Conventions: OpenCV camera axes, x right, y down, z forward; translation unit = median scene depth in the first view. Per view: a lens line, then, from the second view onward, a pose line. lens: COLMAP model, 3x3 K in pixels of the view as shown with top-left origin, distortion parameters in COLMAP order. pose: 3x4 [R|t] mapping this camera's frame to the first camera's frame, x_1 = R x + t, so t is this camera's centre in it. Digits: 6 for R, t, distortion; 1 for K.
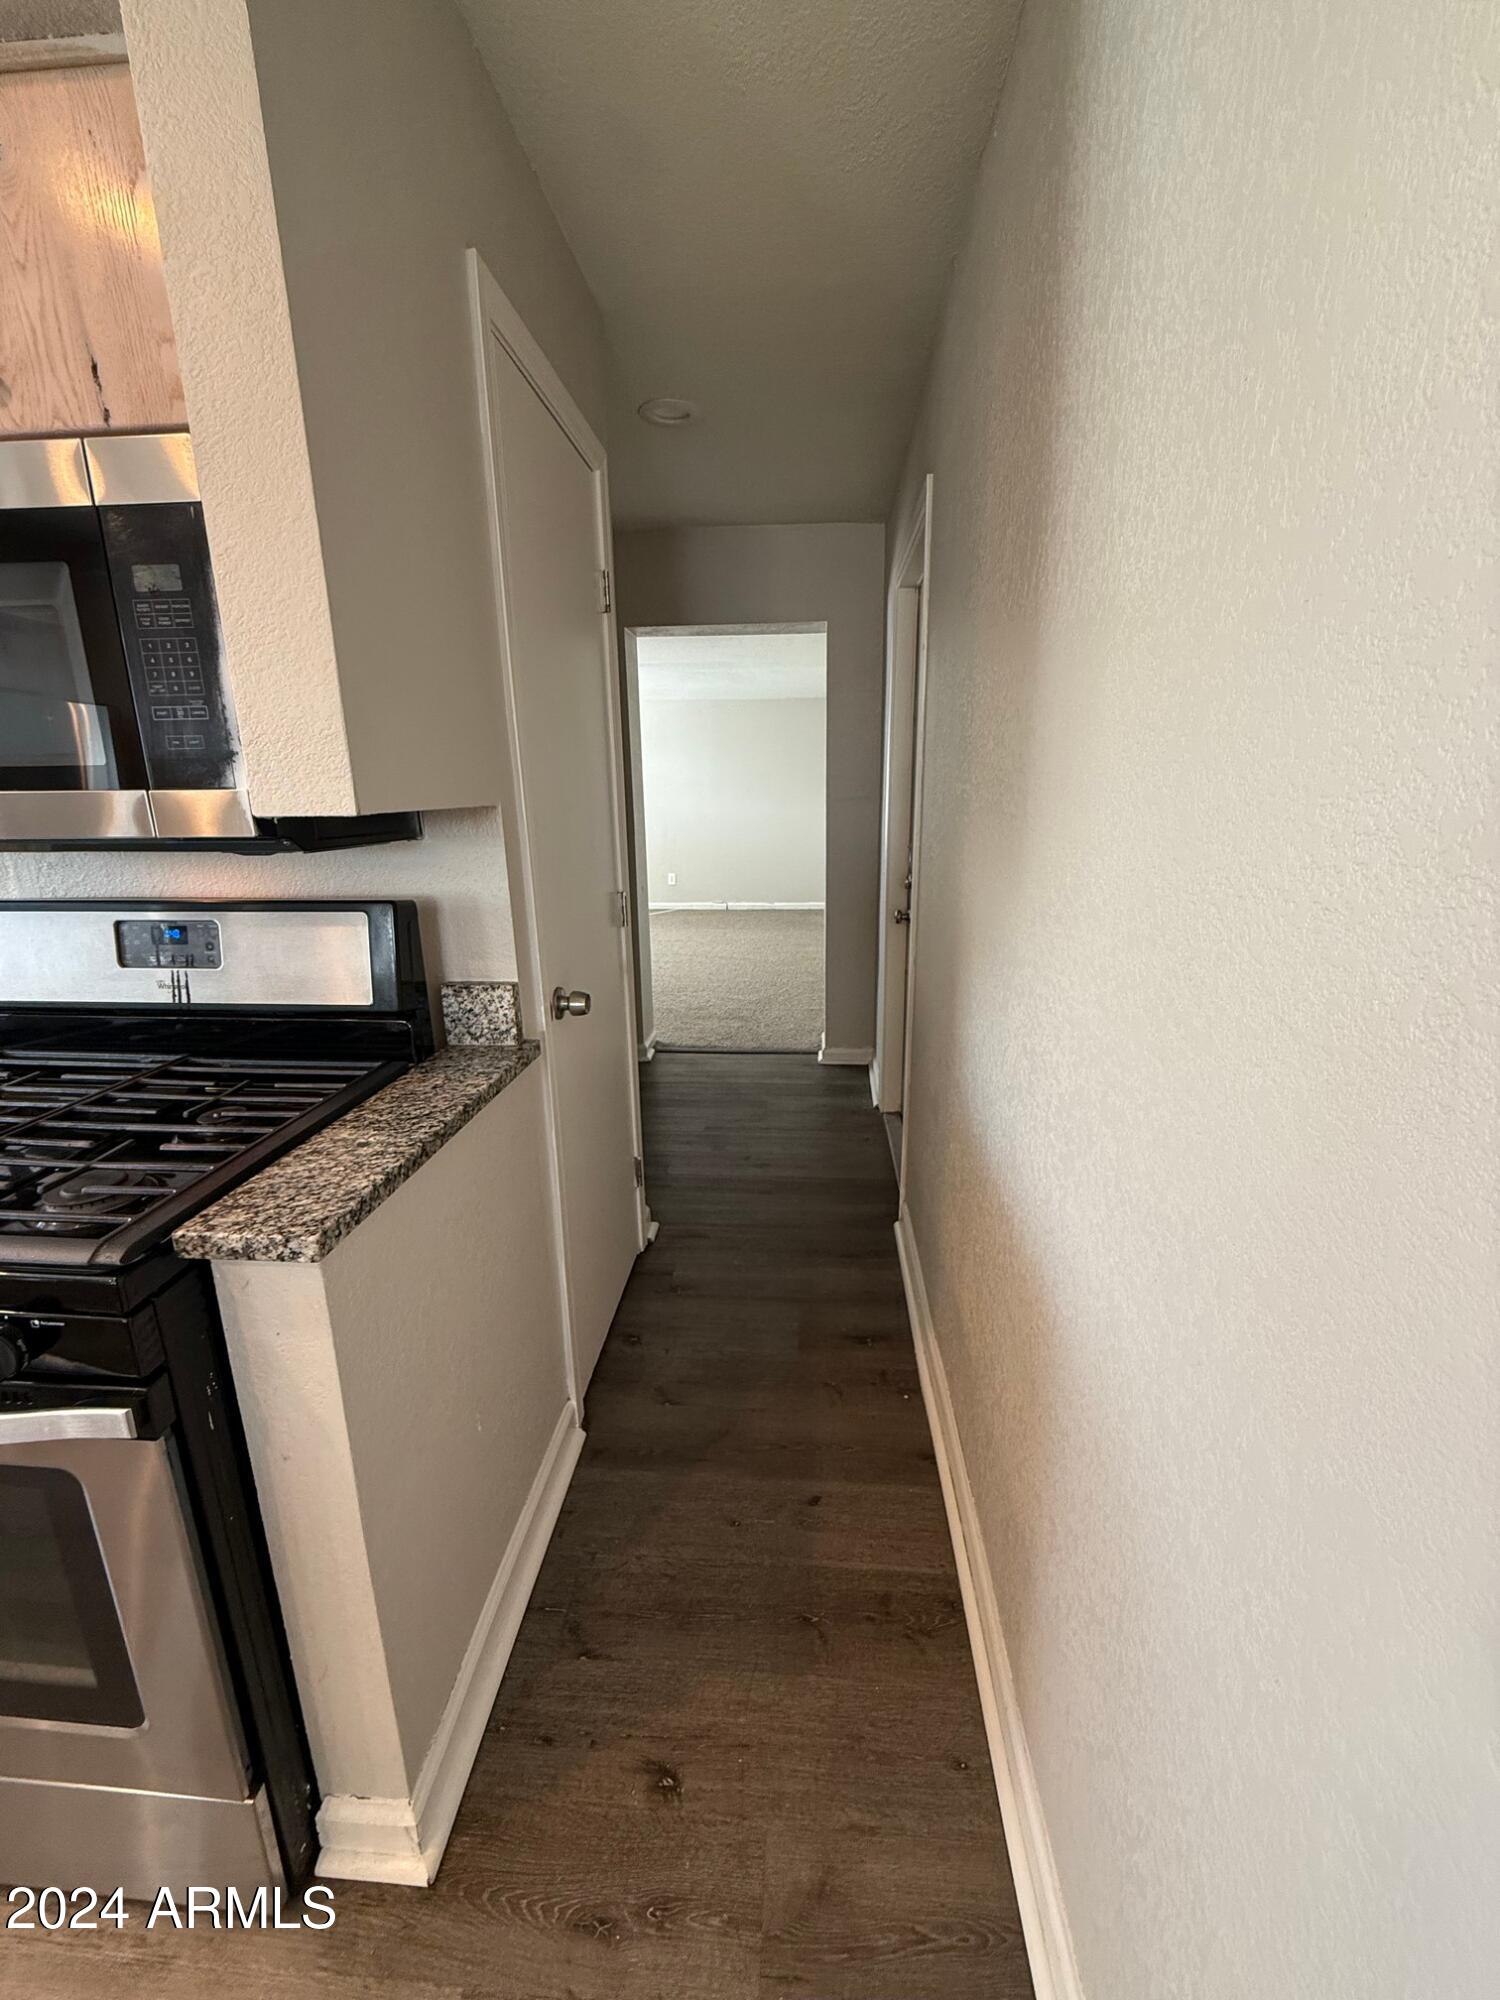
lens RADIAL K [[799.6, 0, 752.3], [0, 799.6, 995.0], [0, 0, 1]] dist [0.002971, -0.000151]
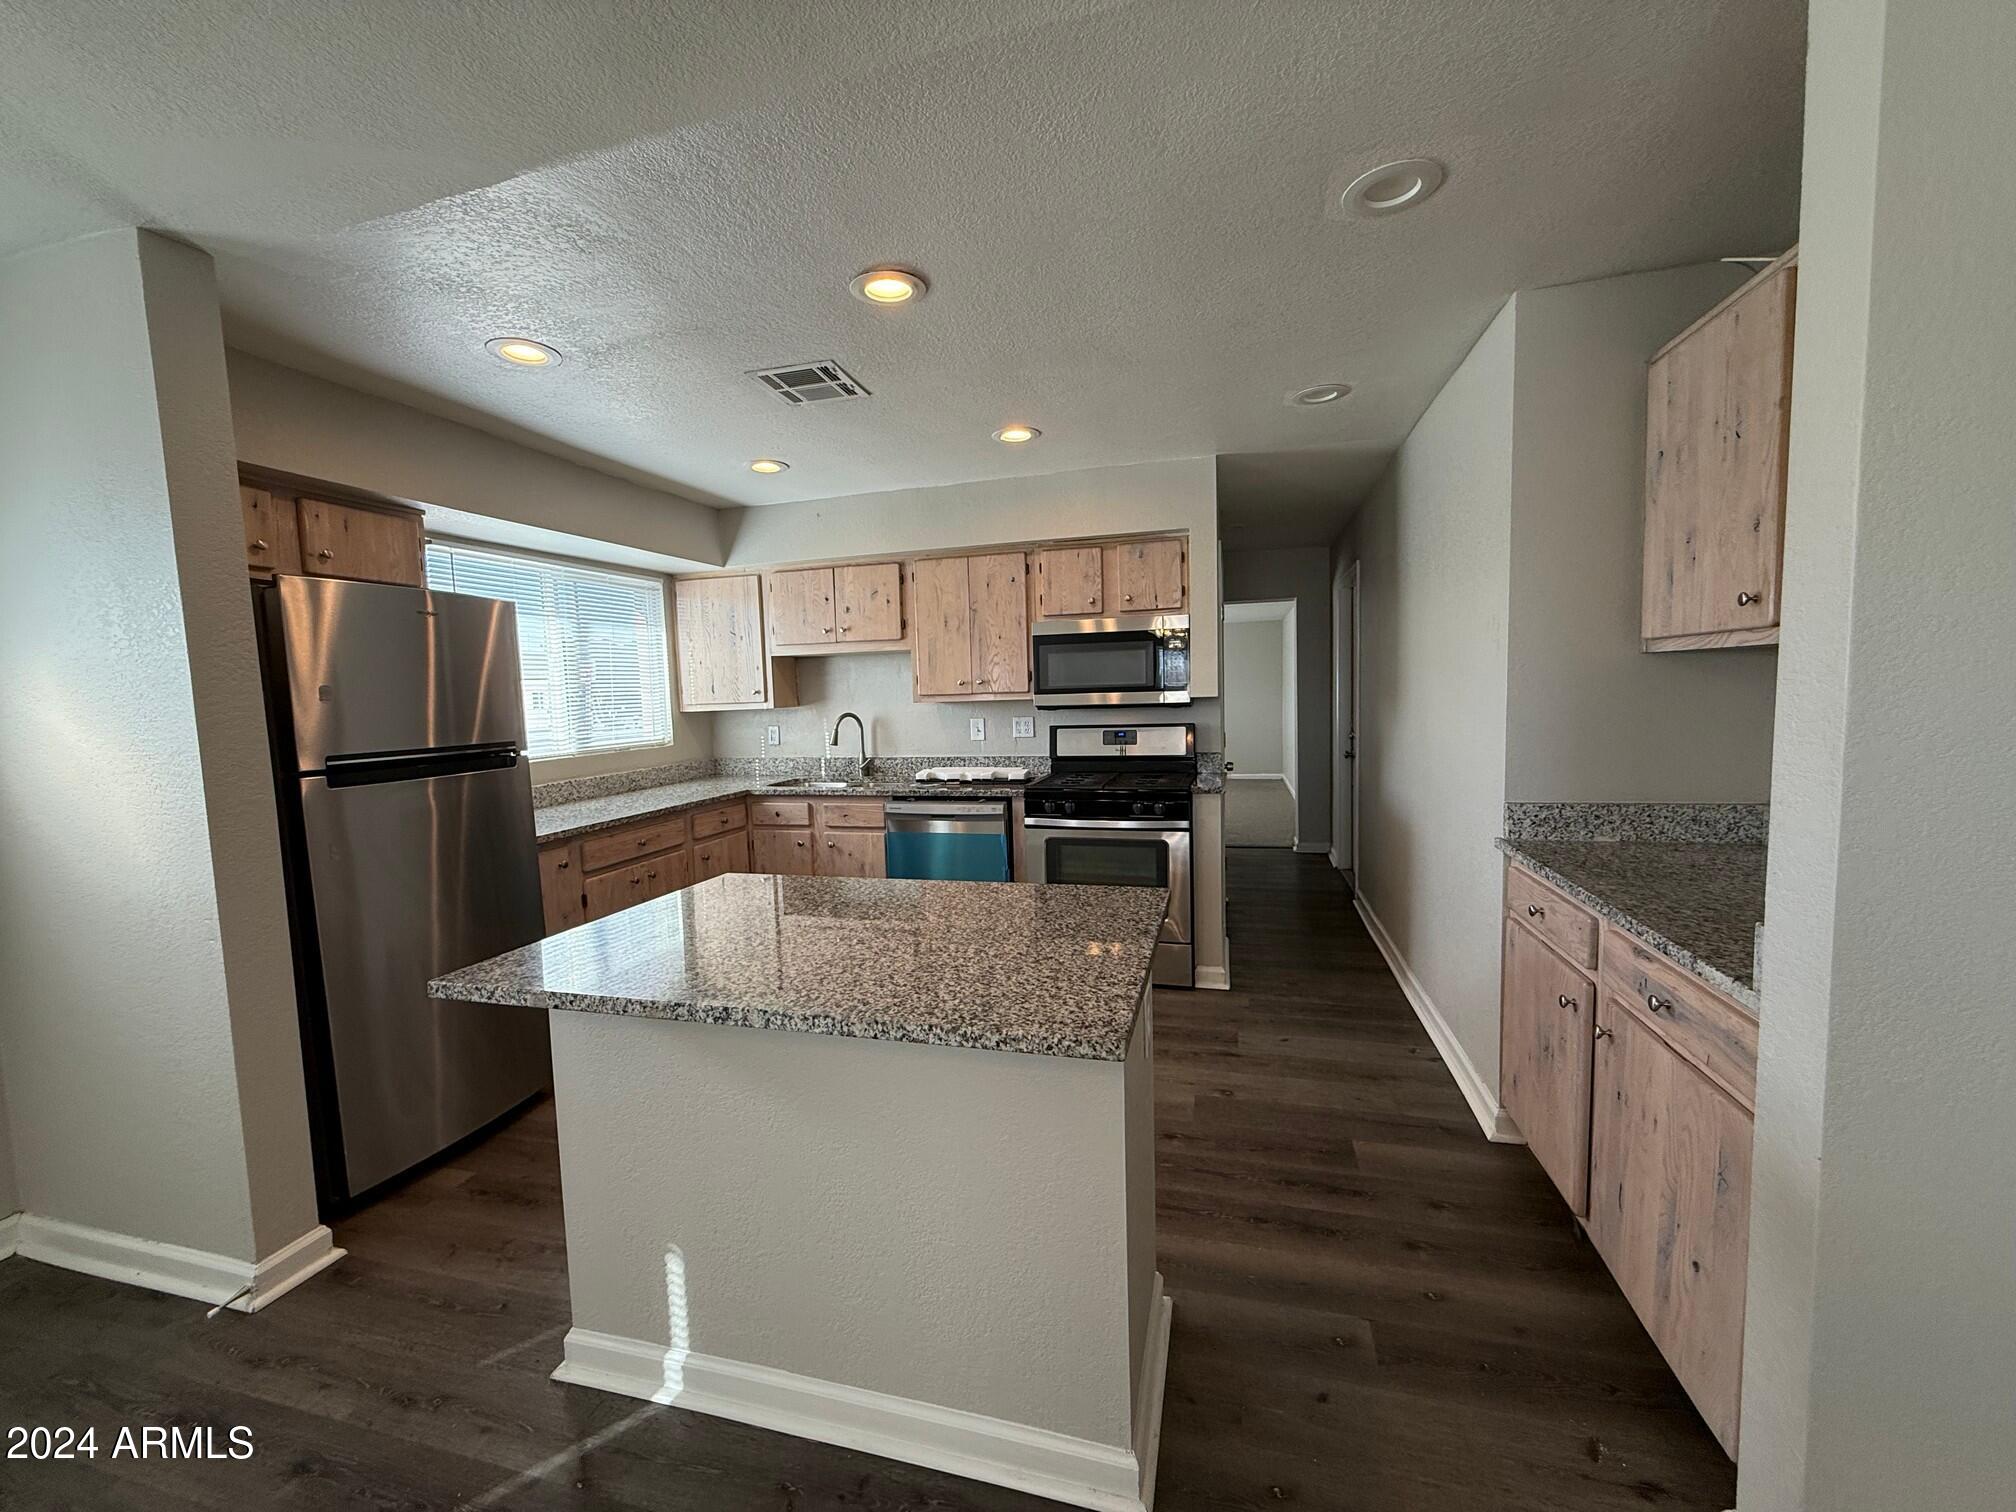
lens RADIAL K [[806.0, 0, 1002.3], [0, 806.0, 759.4], [0, 0, 1]] dist [0.002971, -0.000151]
pose [[0.980599, -0.002189, -0.196010, -0.566166], [-0.030042, 0.986446, -0.161311, 0.579218], [0.193706, 0.164070, 0.967243, -2.297883]]
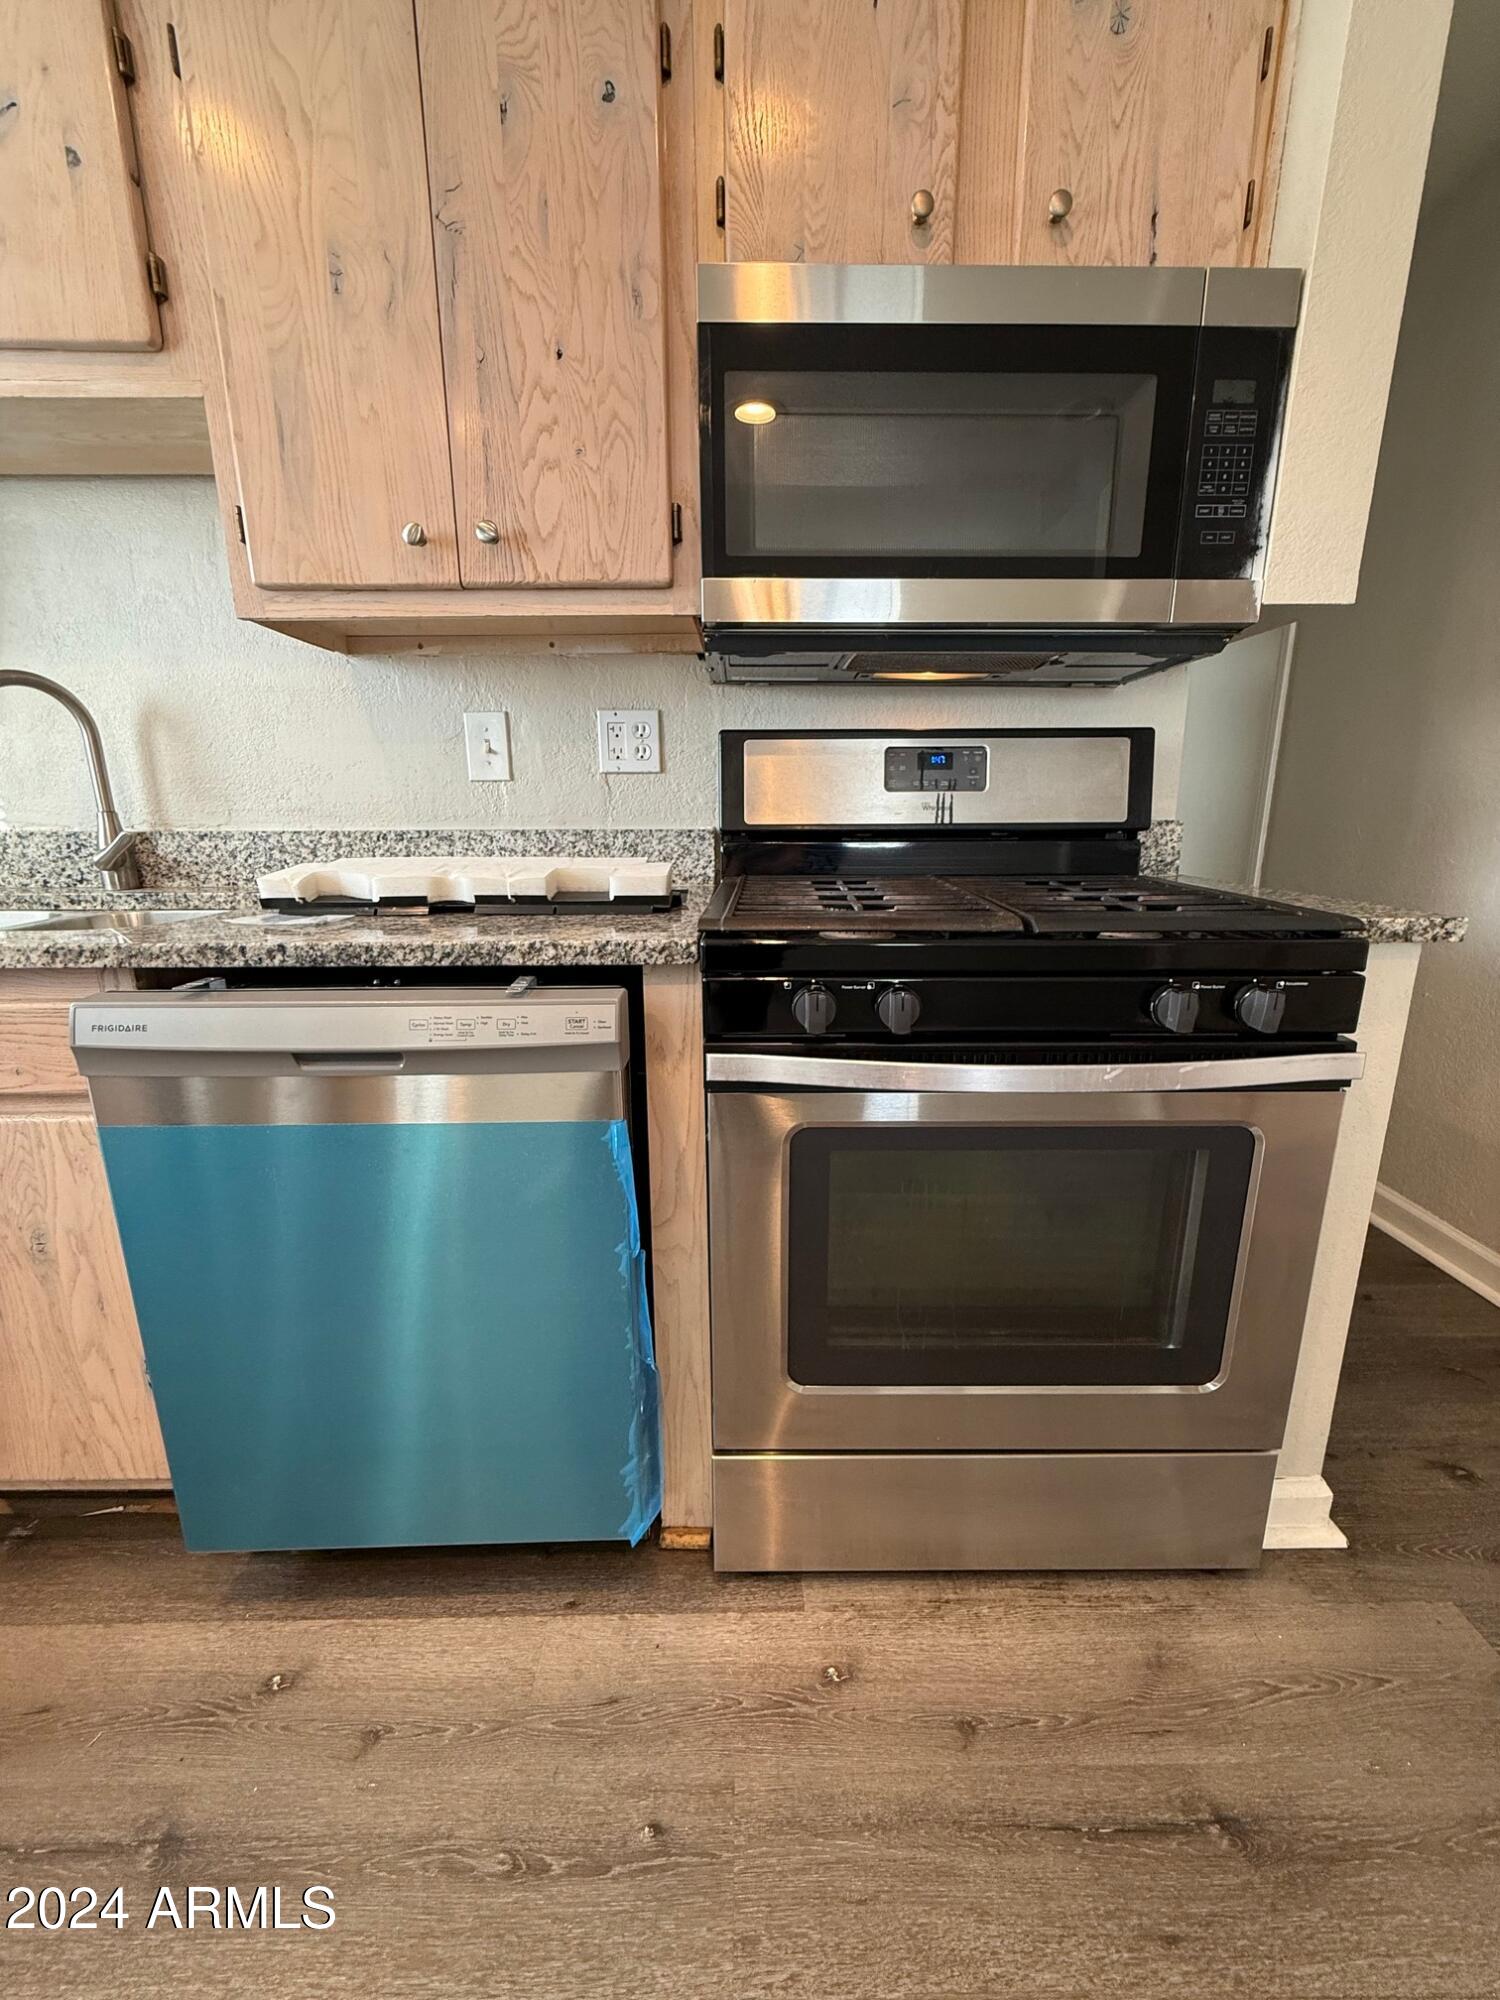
lens RADIAL K [[807.3, 0, 761.9], [0, 807.3, 994.5], [0, 0, 1]] dist [0.001848, -0.000107]
pose [[0.995418, -0.014698, 0.094485, -1.094376], [0.016552, 0.999685, -0.018863, 0.267473], [-0.094178, 0.020341, 0.995348, -0.074538]]
